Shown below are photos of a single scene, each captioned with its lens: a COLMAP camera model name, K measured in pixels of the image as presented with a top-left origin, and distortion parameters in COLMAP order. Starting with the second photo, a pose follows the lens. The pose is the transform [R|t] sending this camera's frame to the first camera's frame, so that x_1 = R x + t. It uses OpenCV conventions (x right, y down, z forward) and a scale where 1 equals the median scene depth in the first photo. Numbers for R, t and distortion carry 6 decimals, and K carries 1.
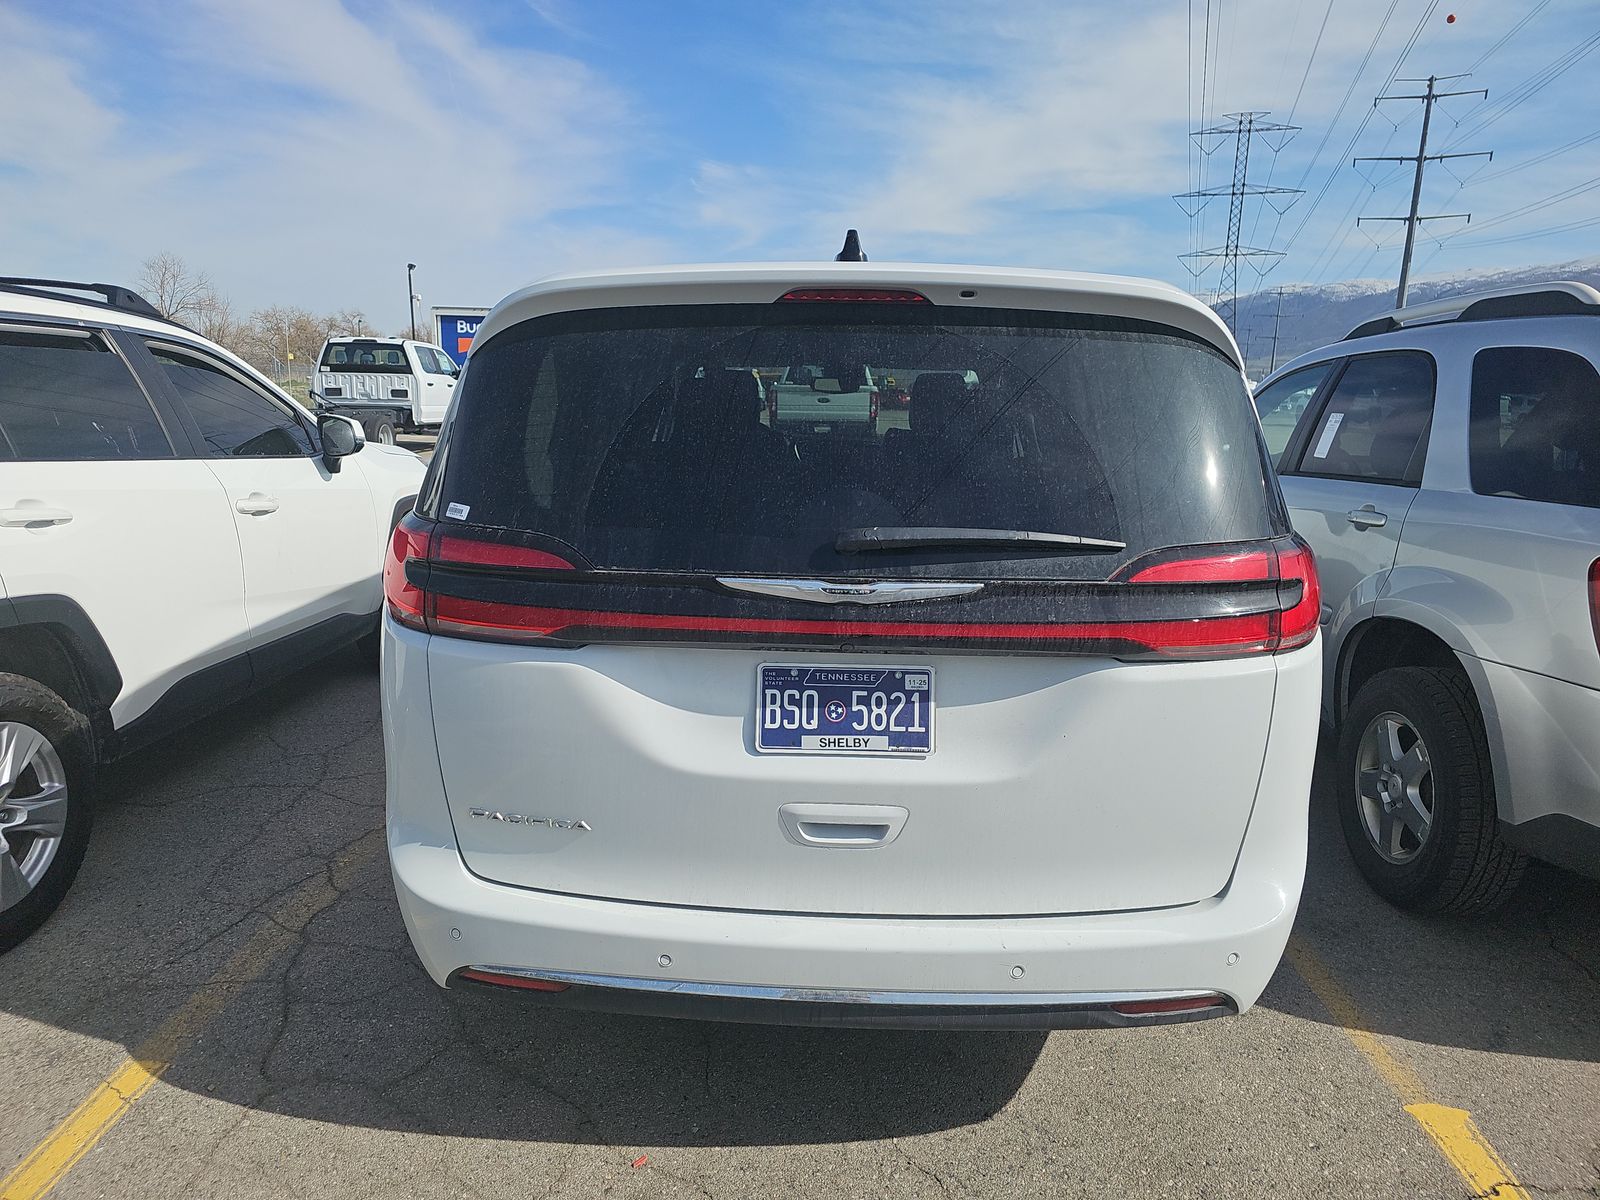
lens RADIAL K [[1042.3, 0, 784.0], [0, 1042.3, 597.1], [0, 0, 1]] dist [0.064433, -0.067159]
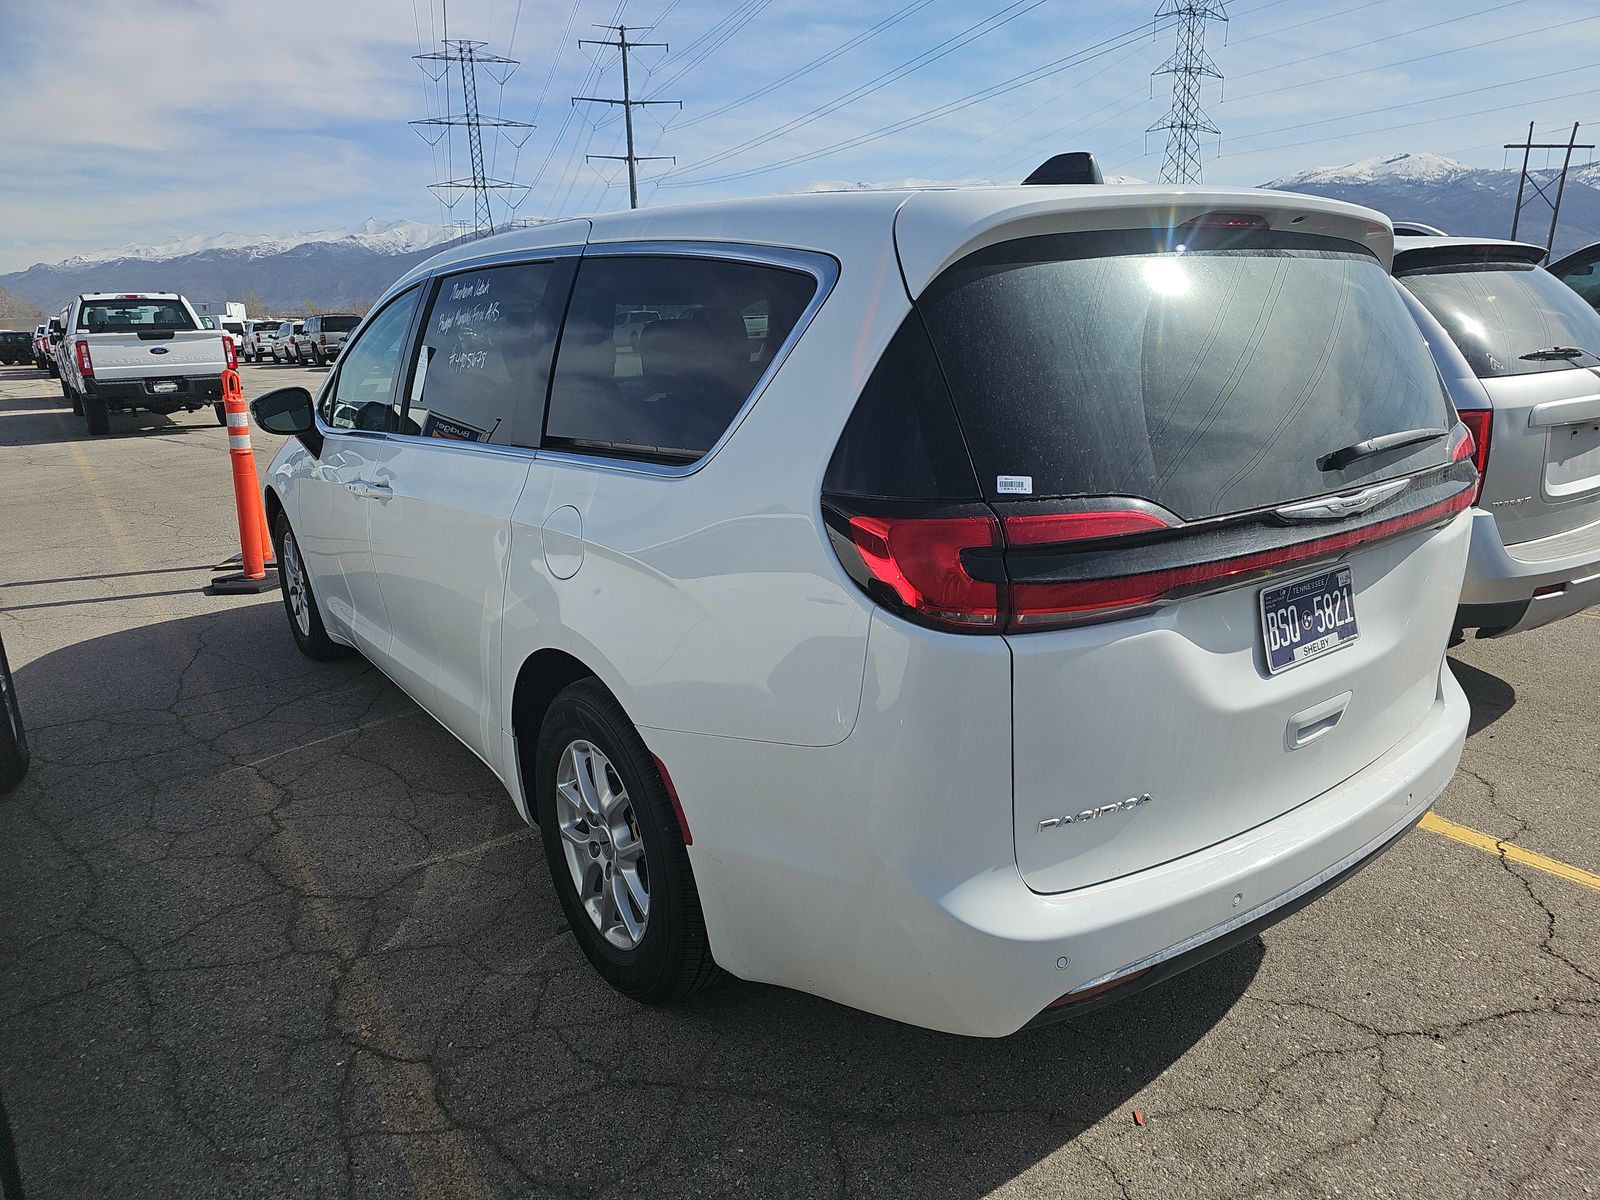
lens RADIAL K [[1059.4, 0, 800.0], [0, 1059.4, 600.0], [0, 0, 1]] dist [0.018936, -0.000320]
pose [[0.784335, -0.200385, 0.587082, -0.989182], [0.165570, 0.979681, 0.113189, -0.119328], [-0.597834, 0.008425, 0.801576, 0.437644]]
